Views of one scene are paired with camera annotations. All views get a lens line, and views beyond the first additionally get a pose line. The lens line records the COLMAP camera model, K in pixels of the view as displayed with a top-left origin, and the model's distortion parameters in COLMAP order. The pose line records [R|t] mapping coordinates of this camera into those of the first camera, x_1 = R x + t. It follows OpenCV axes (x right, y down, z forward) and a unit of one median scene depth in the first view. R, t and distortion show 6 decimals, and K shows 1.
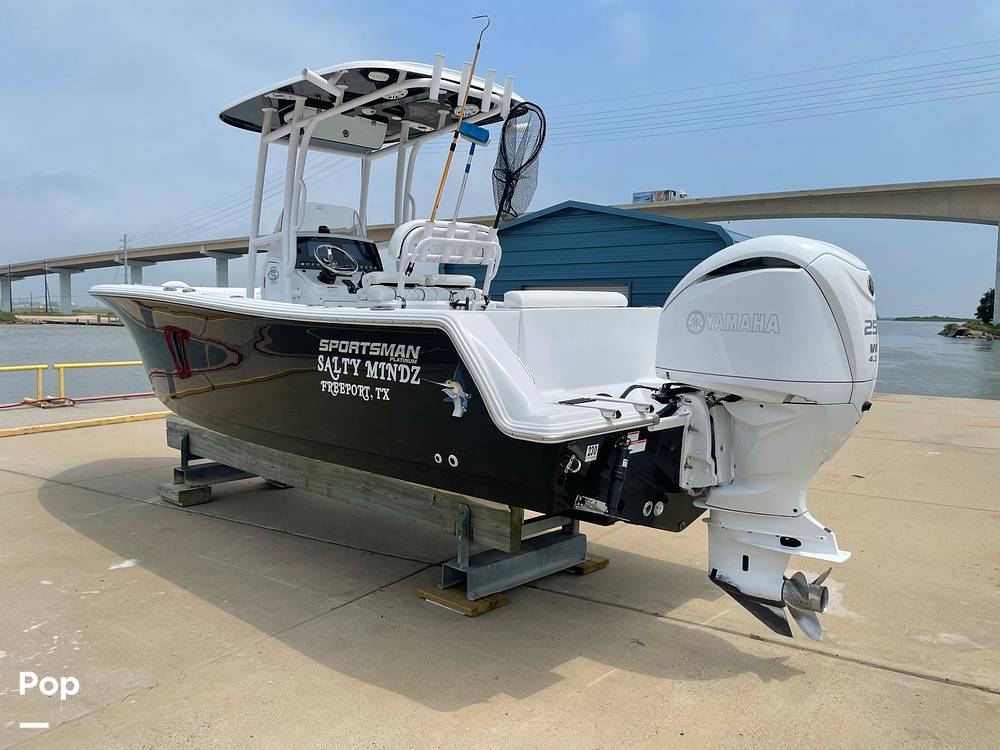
lens RADIAL K [[778.4, 0, 502.1], [0, 778.4, 375.0], [0, 0, 1]] dist [0.057345, -0.055081]
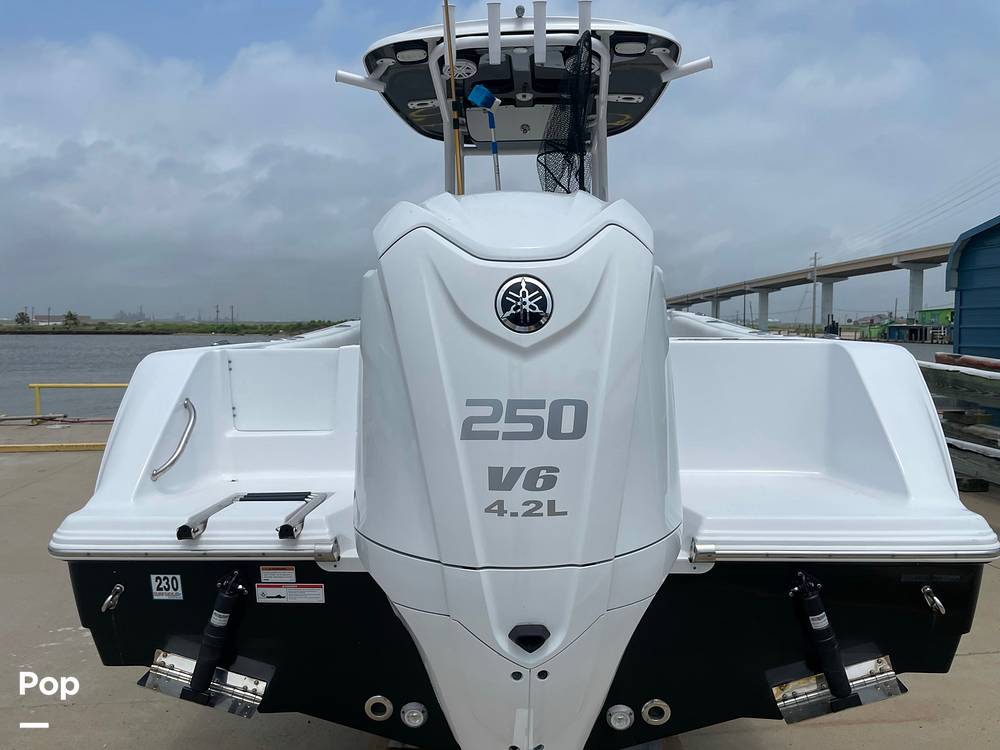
lens RADIAL K [[778.4, 0, 504.8], [0, 778.4, 371.5], [0, 0, 1]] dist [0.057345, -0.055081]
pose [[0.660724, 0.038039, -0.749664, 0.568354], [-0.055428, 0.998461, 0.001812, -0.065006], [0.748580, 0.040355, 0.661816, 0.591728]]
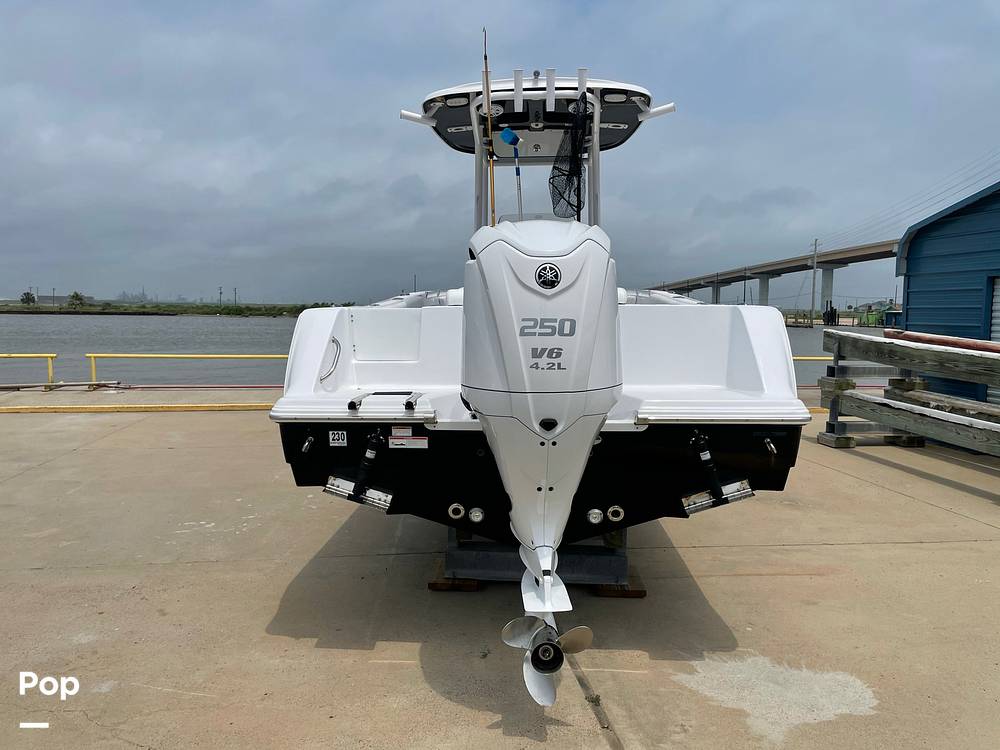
lens RADIAL K [[778.4, 0, 492.5], [0, 778.4, 369.0], [0, 0, 1]] dist [0.057345, -0.055081]
pose [[0.648460, 0.056947, -0.759116, 0.813288], [-0.064567, 0.997719, 0.019691, -0.023960], [0.758506, 0.036245, 0.650658, 0.342186]]
